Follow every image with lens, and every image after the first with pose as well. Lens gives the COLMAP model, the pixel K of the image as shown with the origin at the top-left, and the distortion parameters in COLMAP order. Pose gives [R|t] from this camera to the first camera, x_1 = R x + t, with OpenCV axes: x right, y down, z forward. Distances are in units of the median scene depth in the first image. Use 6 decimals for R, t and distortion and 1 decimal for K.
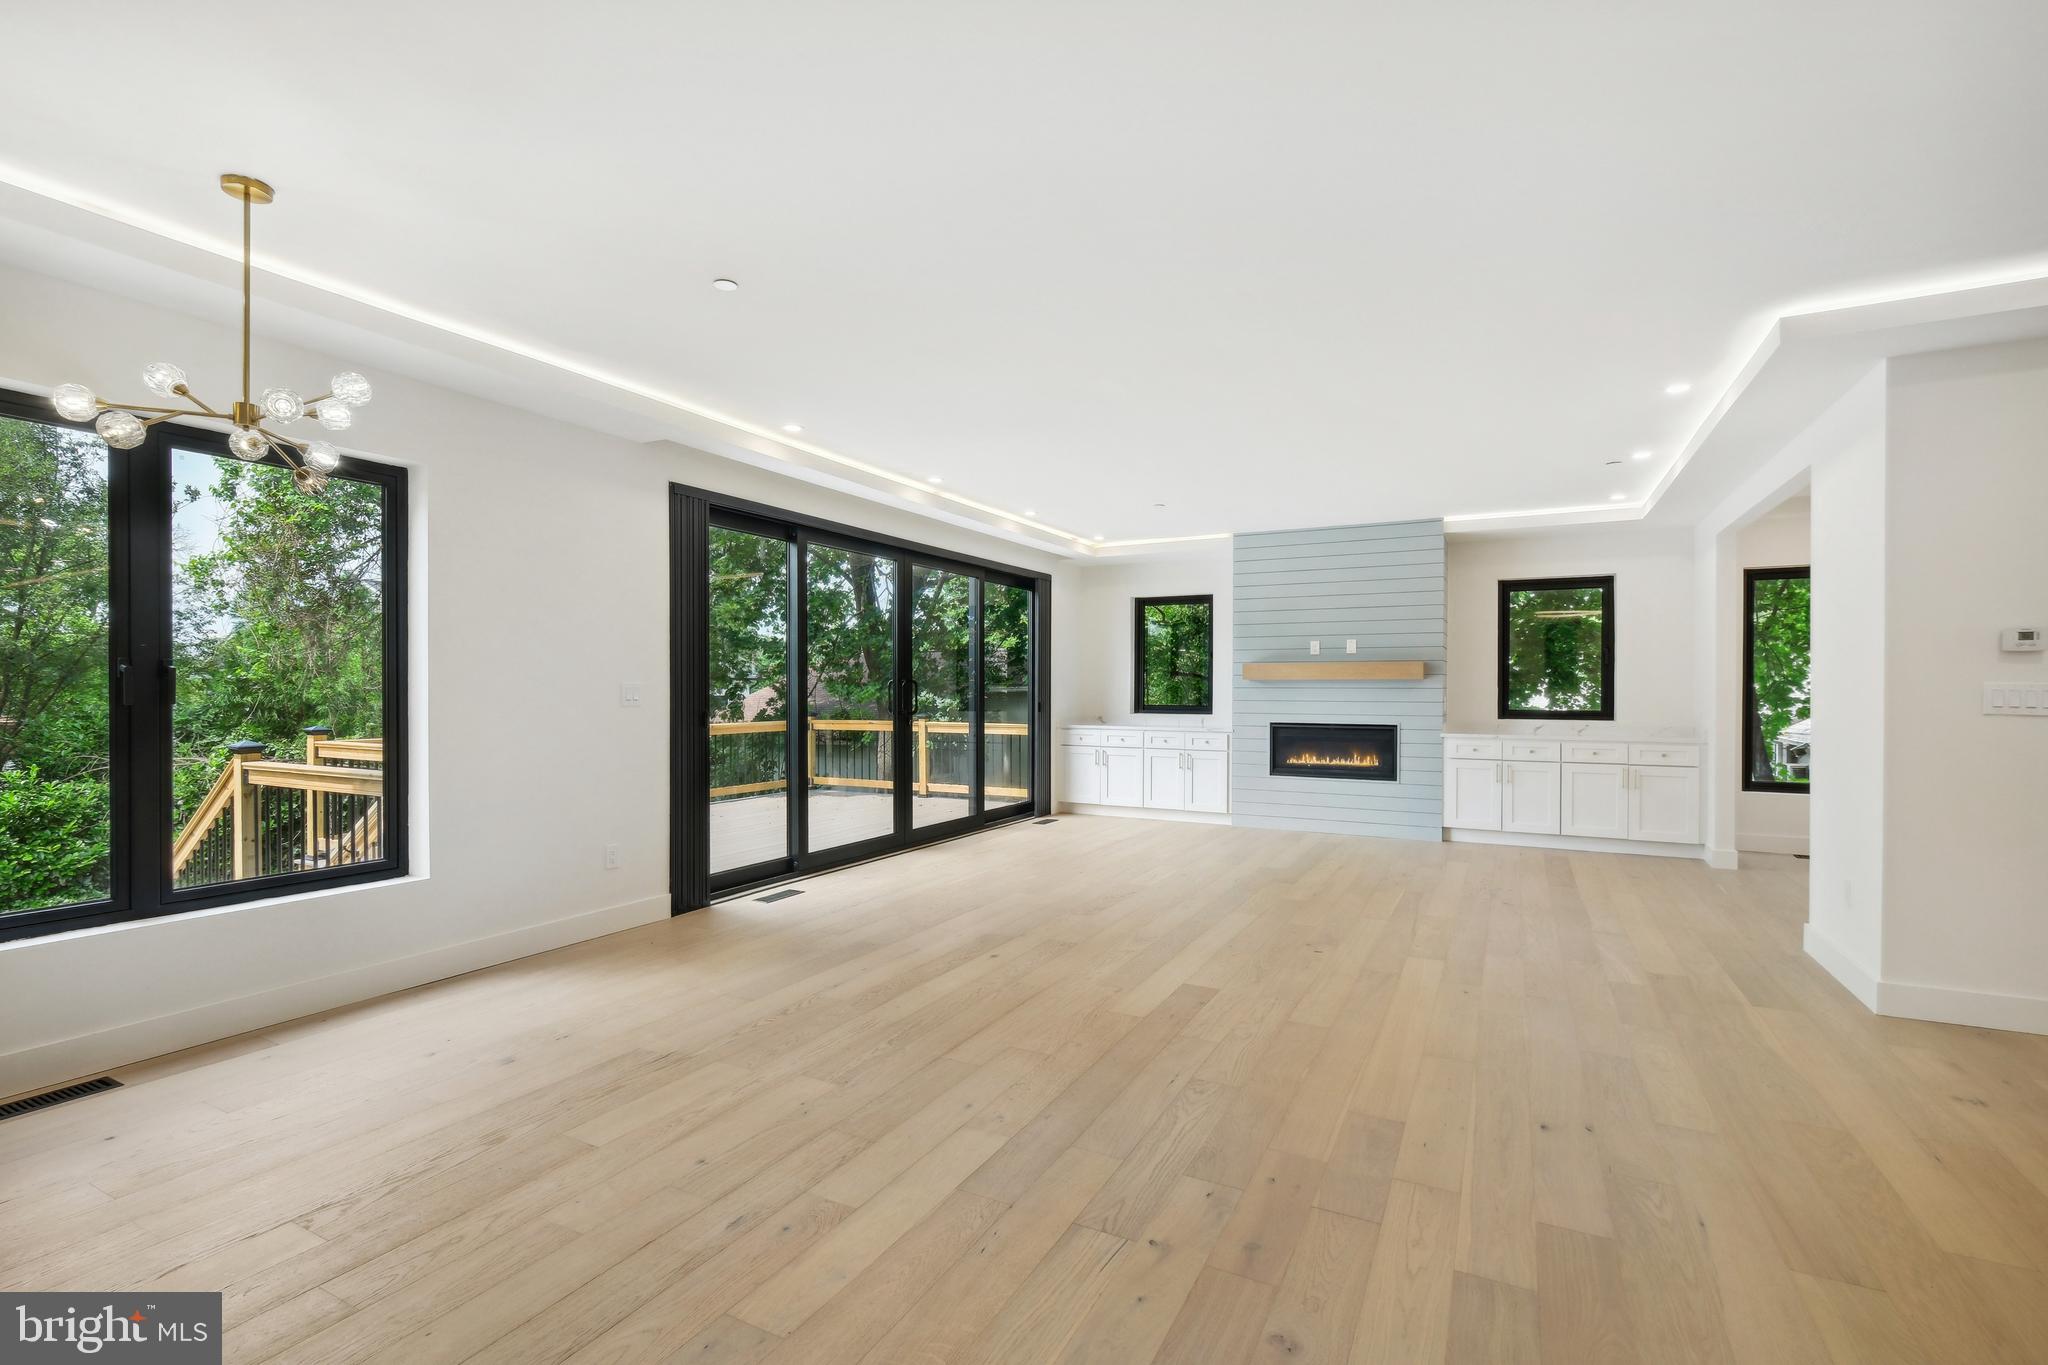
lens RADIAL K [[919.8, 0, 1012.2], [0, 919.8, 709.7], [0, 0, 1]] dist [-0.002689, 0.000638]
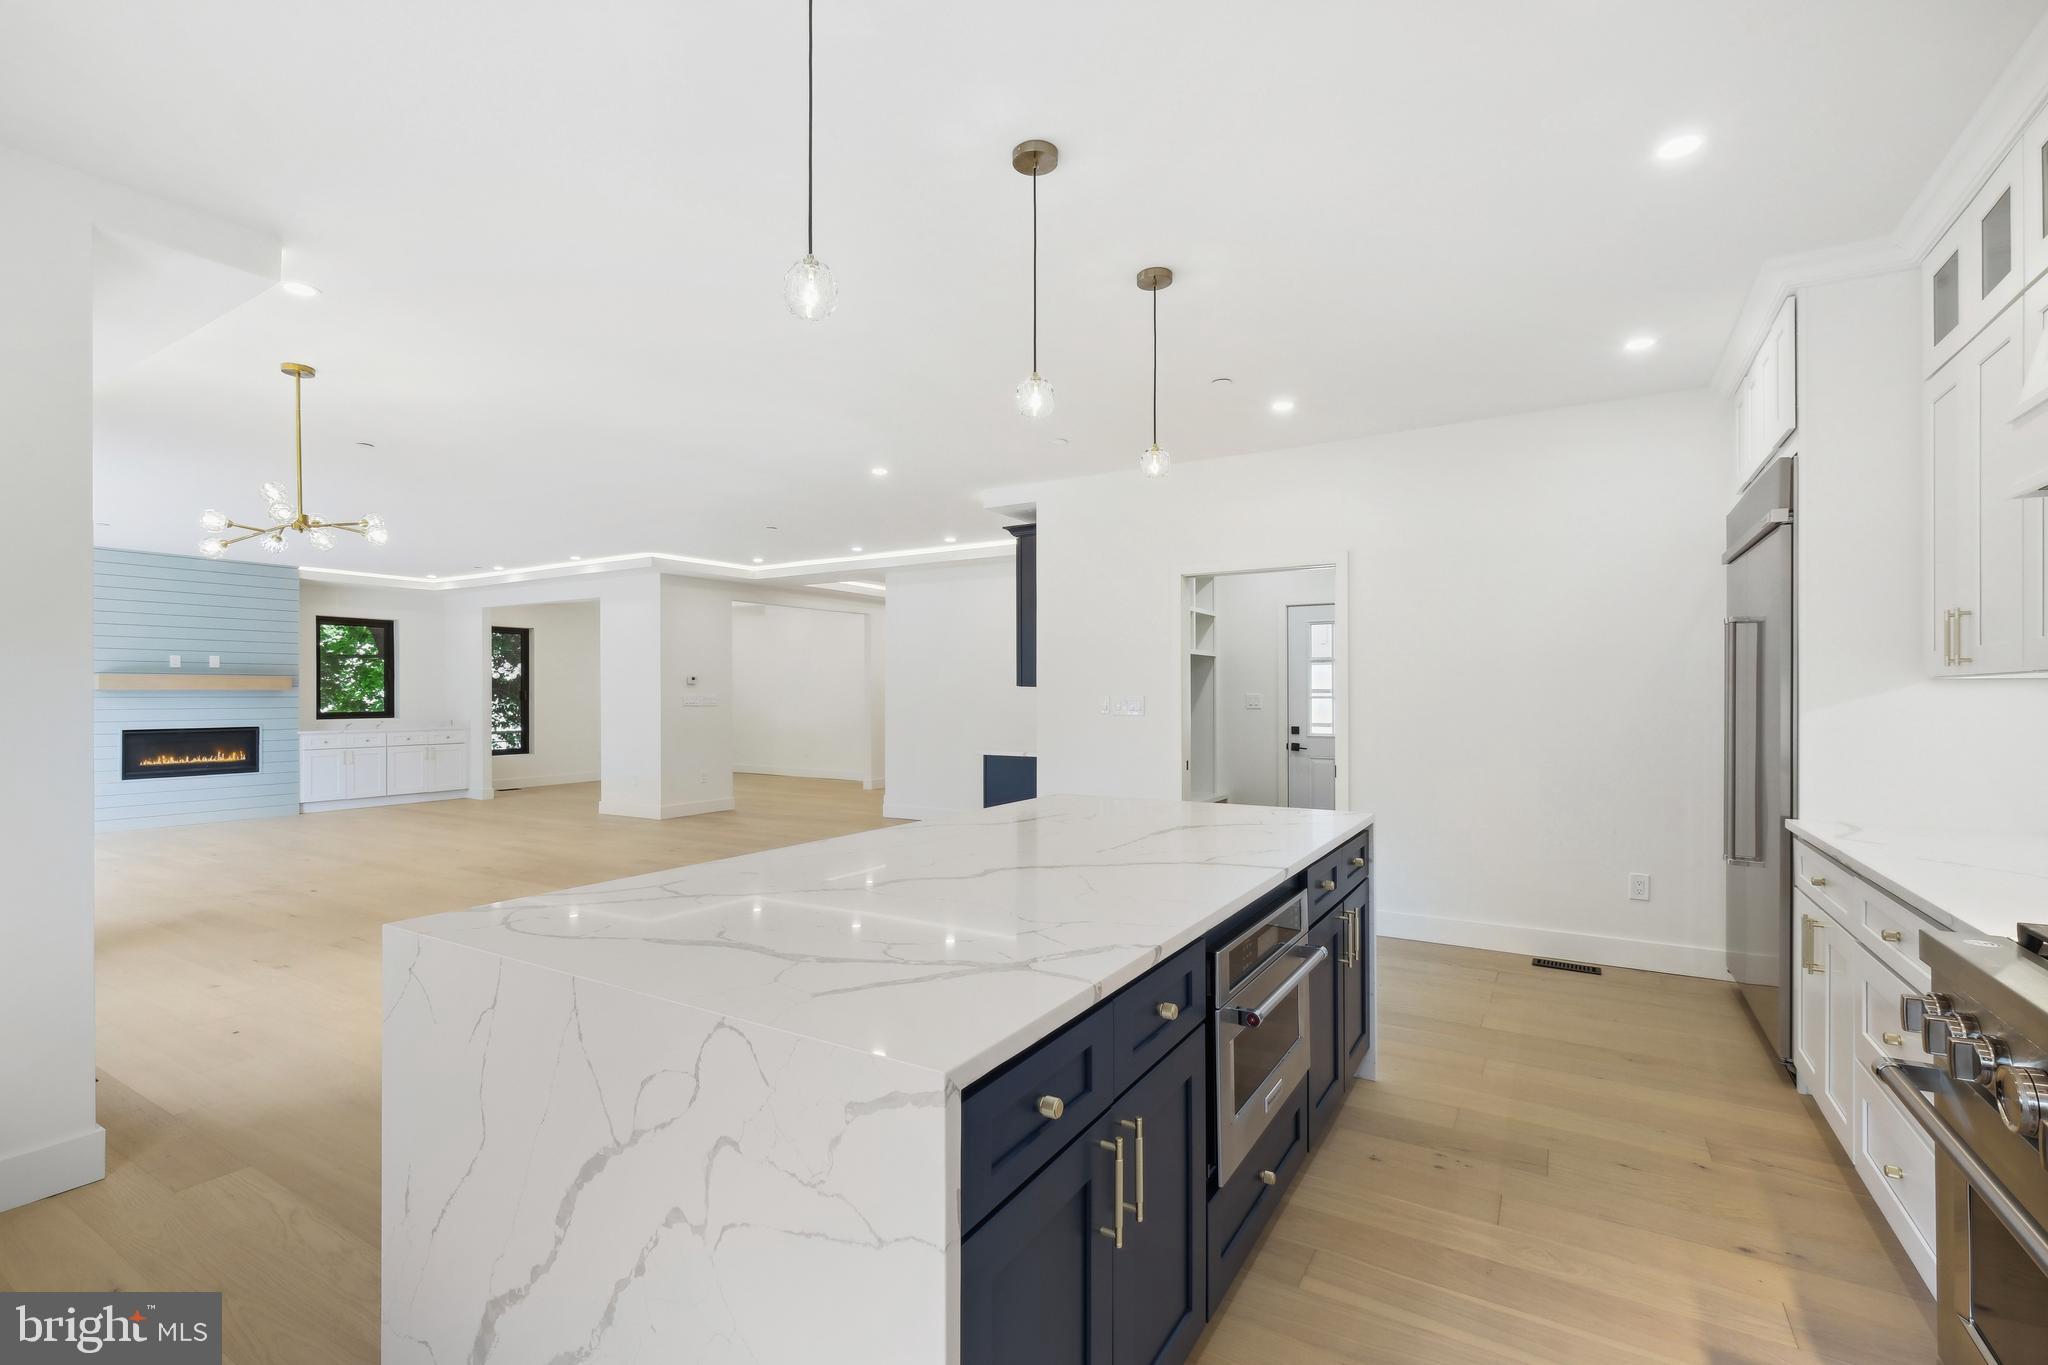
lens RADIAL K [[919.8, 0, 1021.7], [0, 919.8, 683.5], [0, 0, 1]] dist [-0.002689, 0.000638]
pose [[0.073475, 0.009394, 0.997253, -0.762139], [0.021210, 0.999715, -0.010980, -0.005597], [-0.997071, 0.021959, 0.073255, -0.123299]]
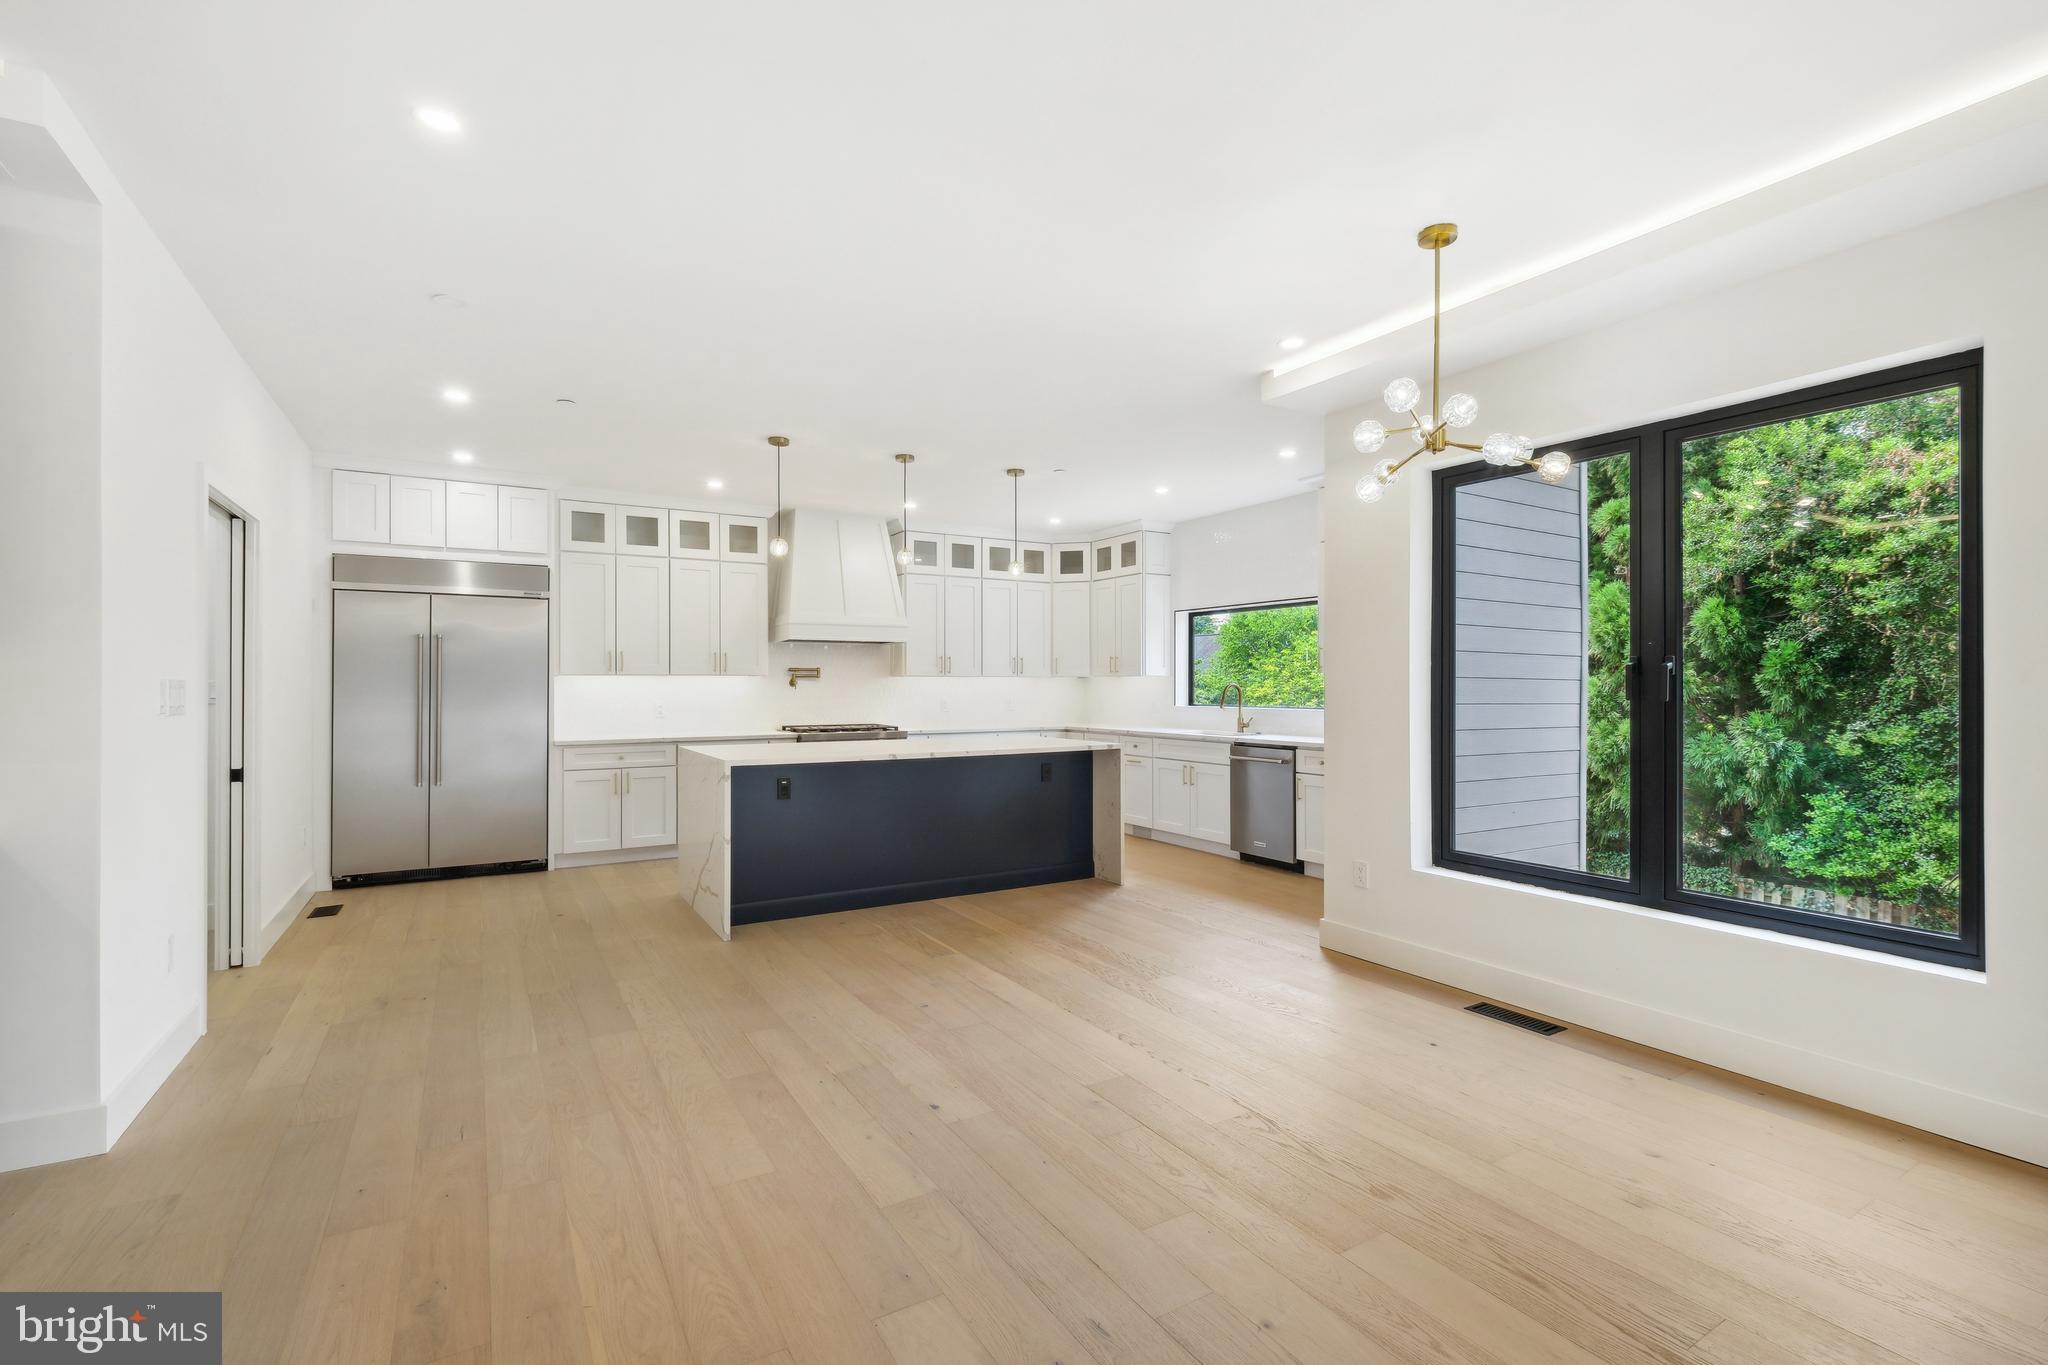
lens RADIAL K [[919.8, 0, 1050.6], [0, 919.8, 679.7], [0, 0, 1]] dist [-0.002689, 0.000638]
pose [[-0.495208, -0.005998, -0.868754, 0.129162], [-0.018460, 0.999823, 0.003620, -0.011814], [0.868579, 0.017830, -0.495231, 0.380967]]
